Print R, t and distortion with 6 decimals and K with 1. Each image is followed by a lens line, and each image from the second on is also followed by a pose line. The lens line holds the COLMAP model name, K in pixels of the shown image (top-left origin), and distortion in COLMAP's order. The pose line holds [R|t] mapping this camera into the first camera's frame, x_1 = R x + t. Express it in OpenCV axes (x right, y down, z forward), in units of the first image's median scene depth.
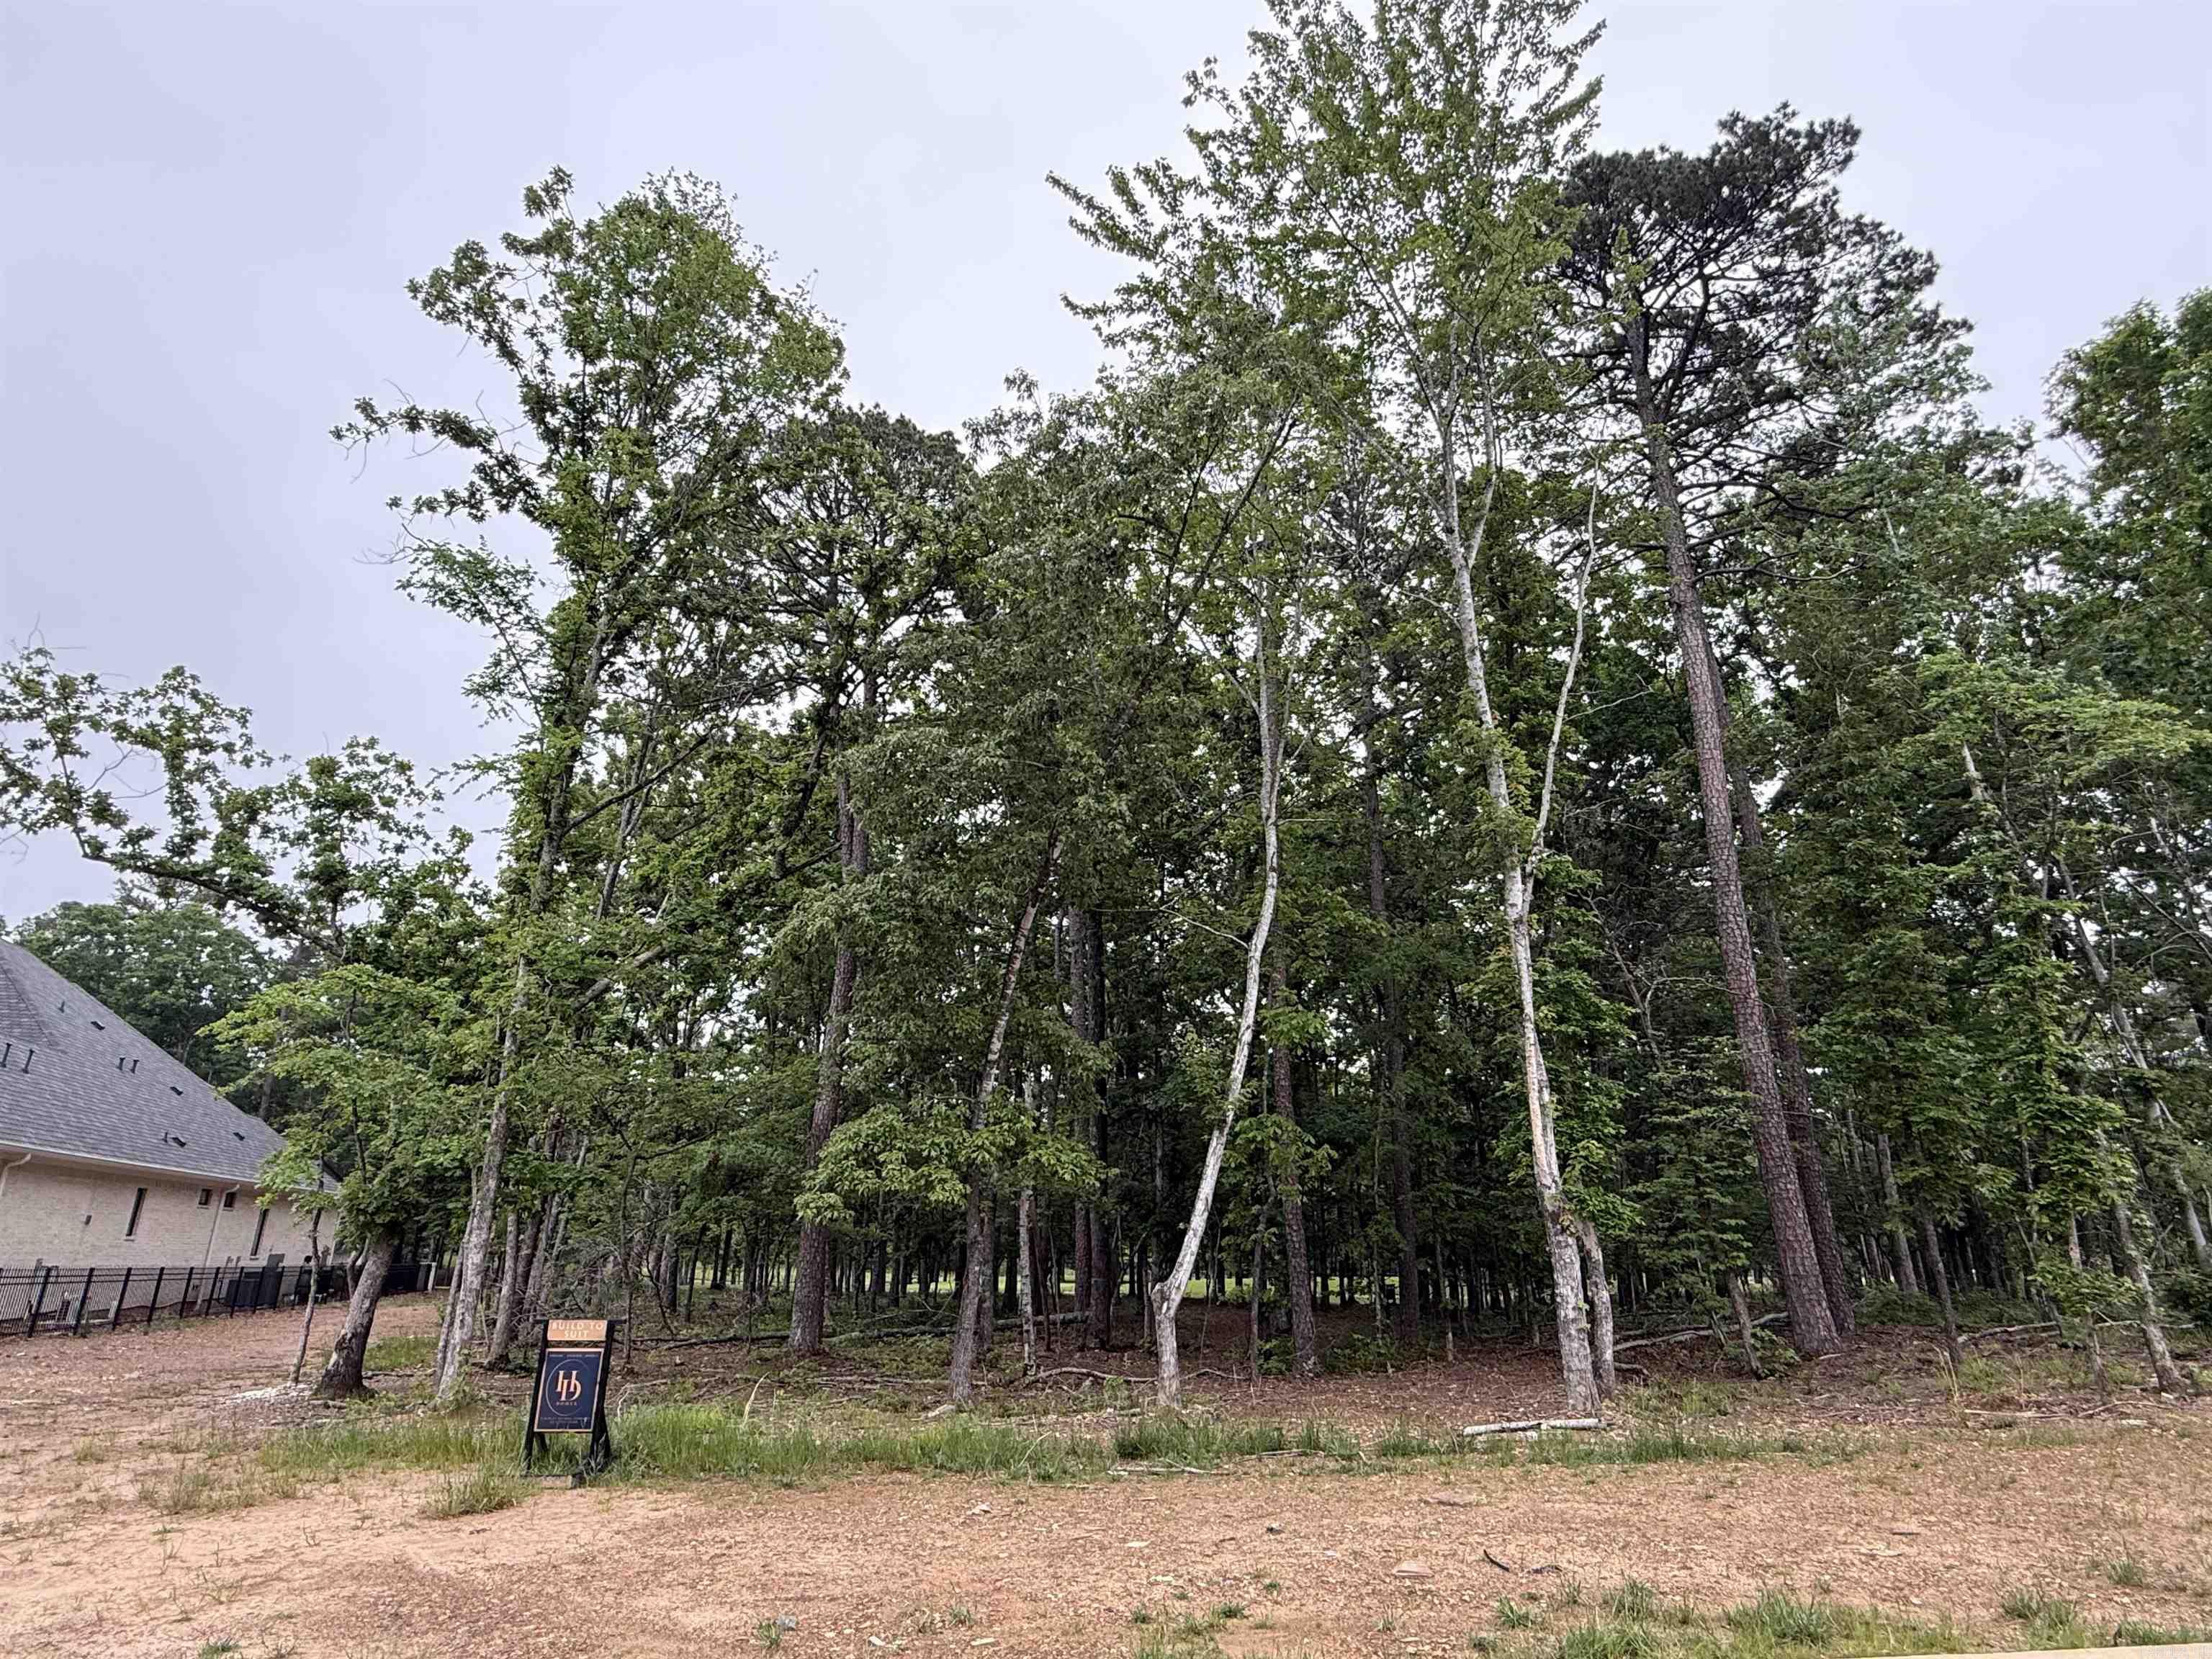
lens RADIAL K [[1156.5, 0, 1105.9], [0, 1156.5, 825.7], [0, 0, 1]] dist [-0.001556, 0.000004]
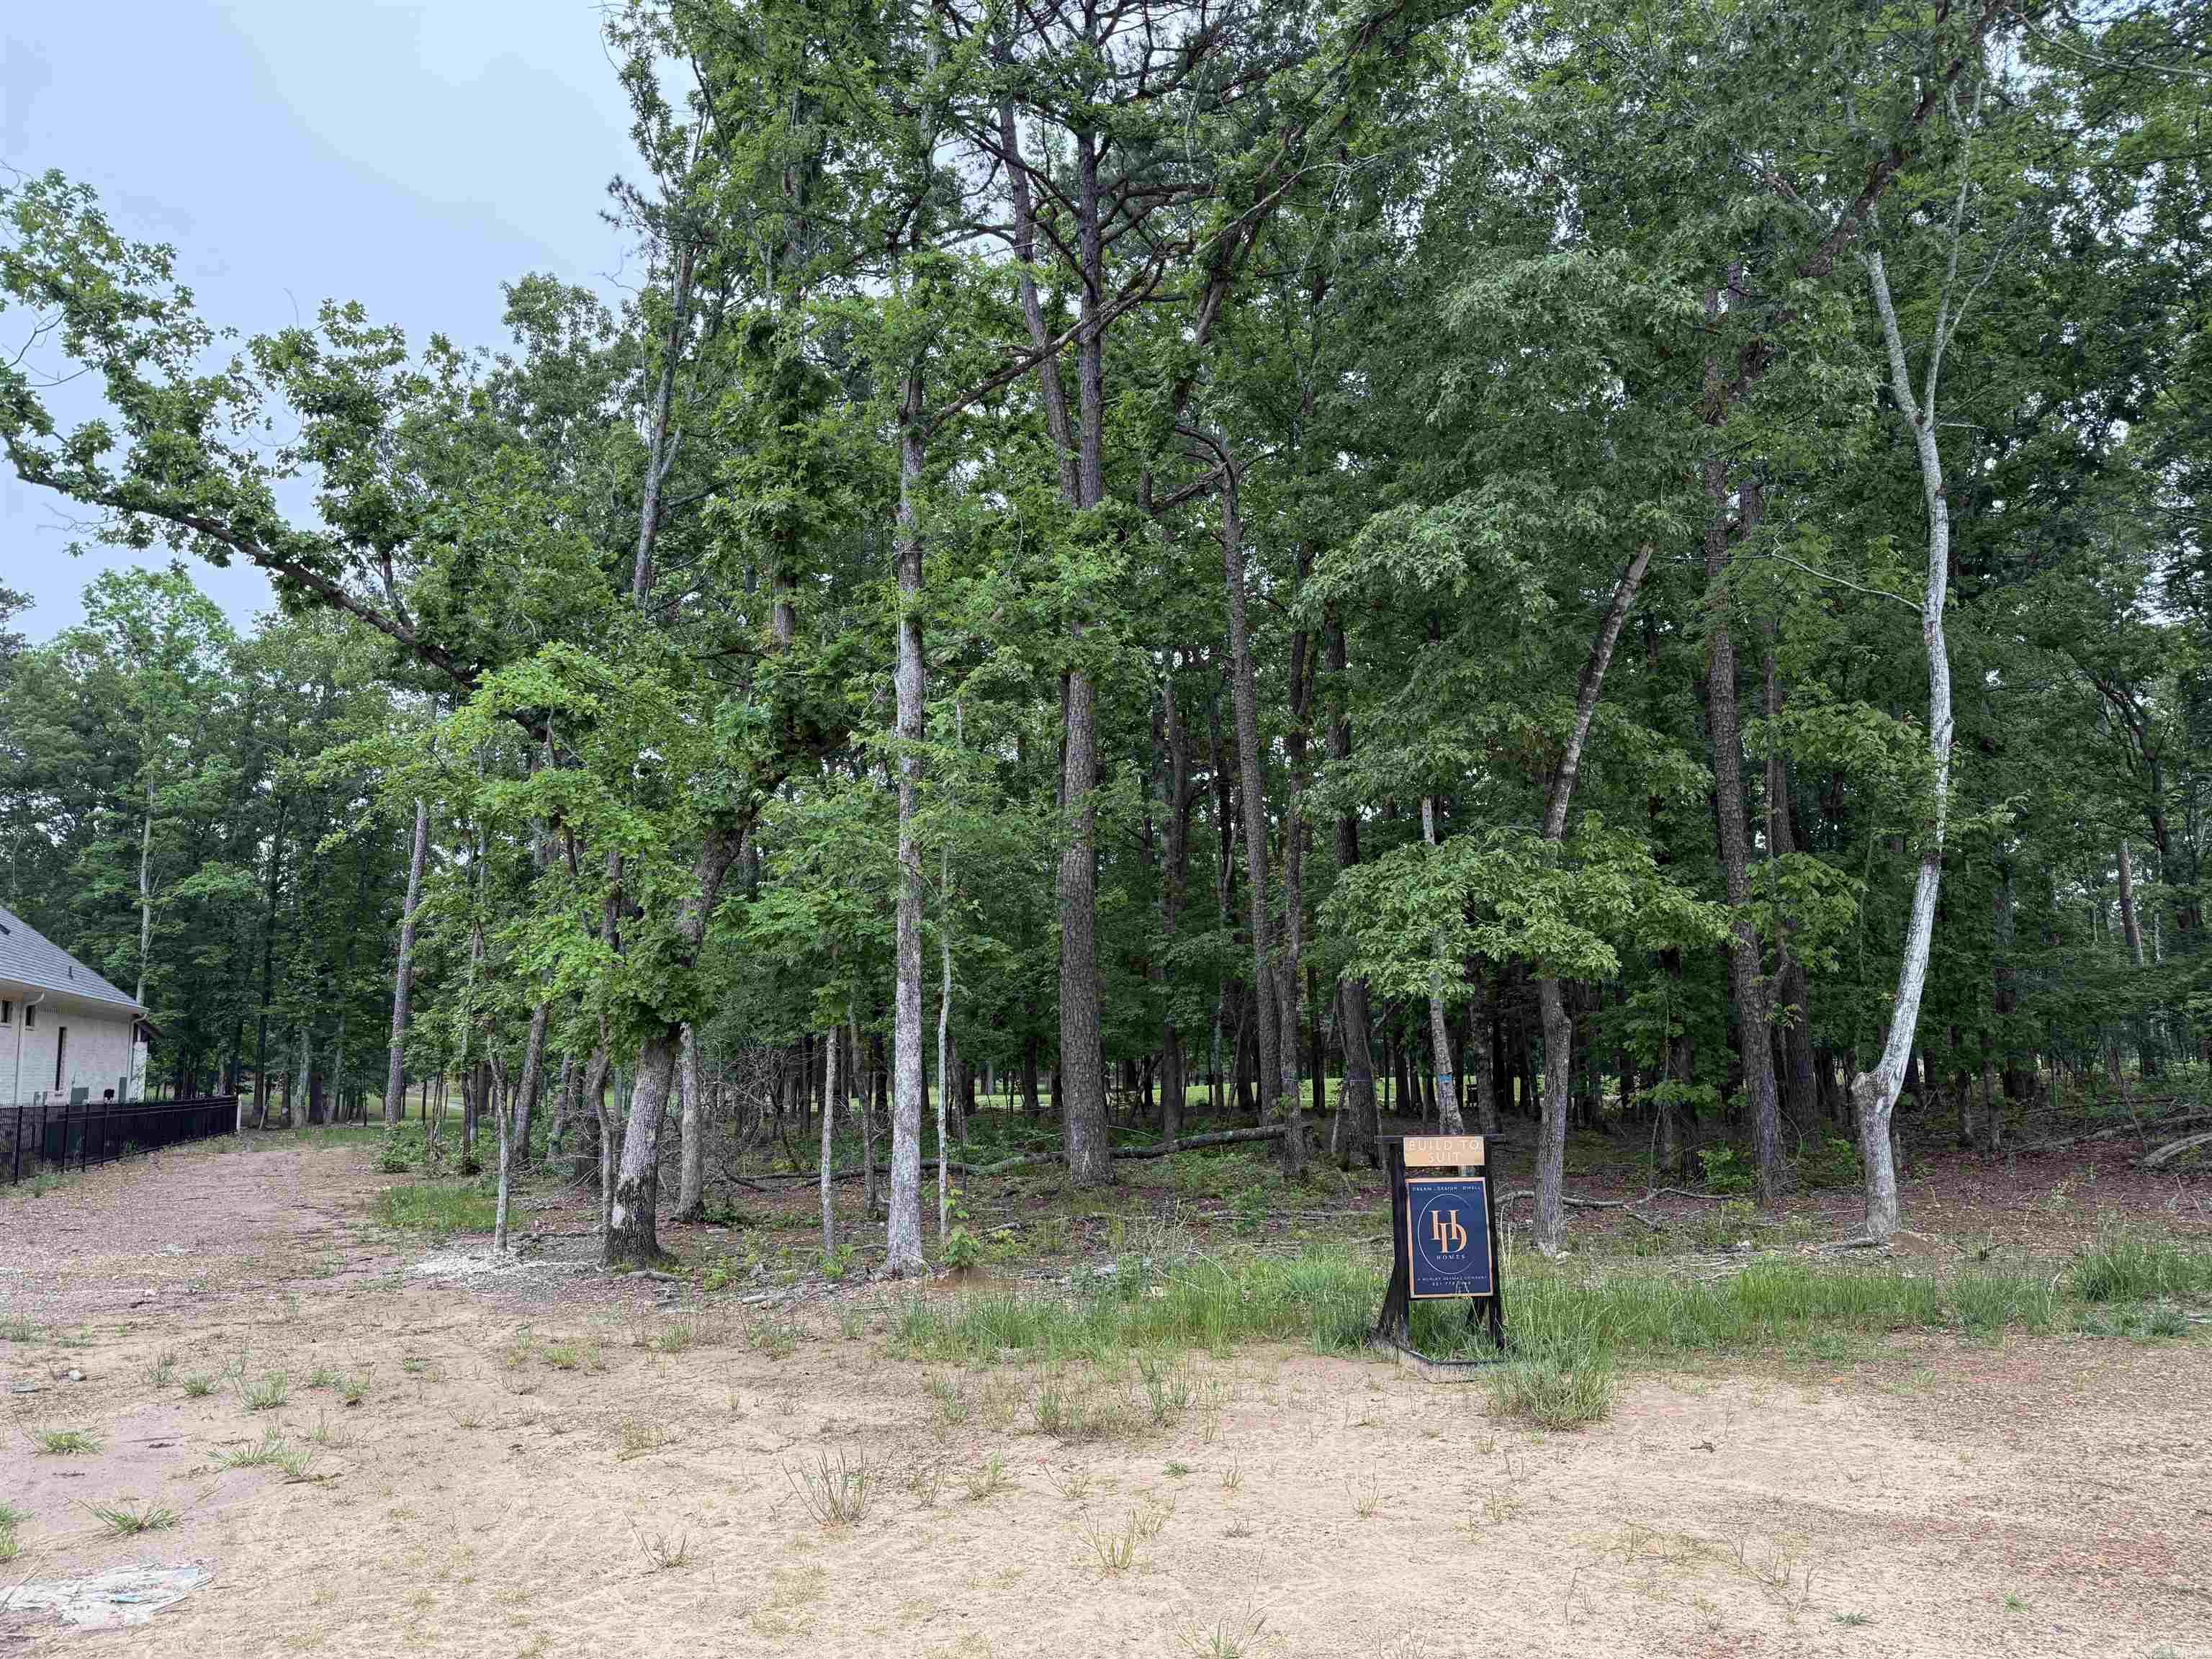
lens RADIAL K [[1554.8, 0, 1106.3], [0, 1554.8, 832.7], [0, 0, 1]] dist [0.000375, -0.003105]
pose [[0.997747, -0.017128, 0.064858, -0.357712], [0.003411, 0.978558, 0.205945, 0.043285], [-0.066995, -0.205260, 0.976412, 0.105047]]
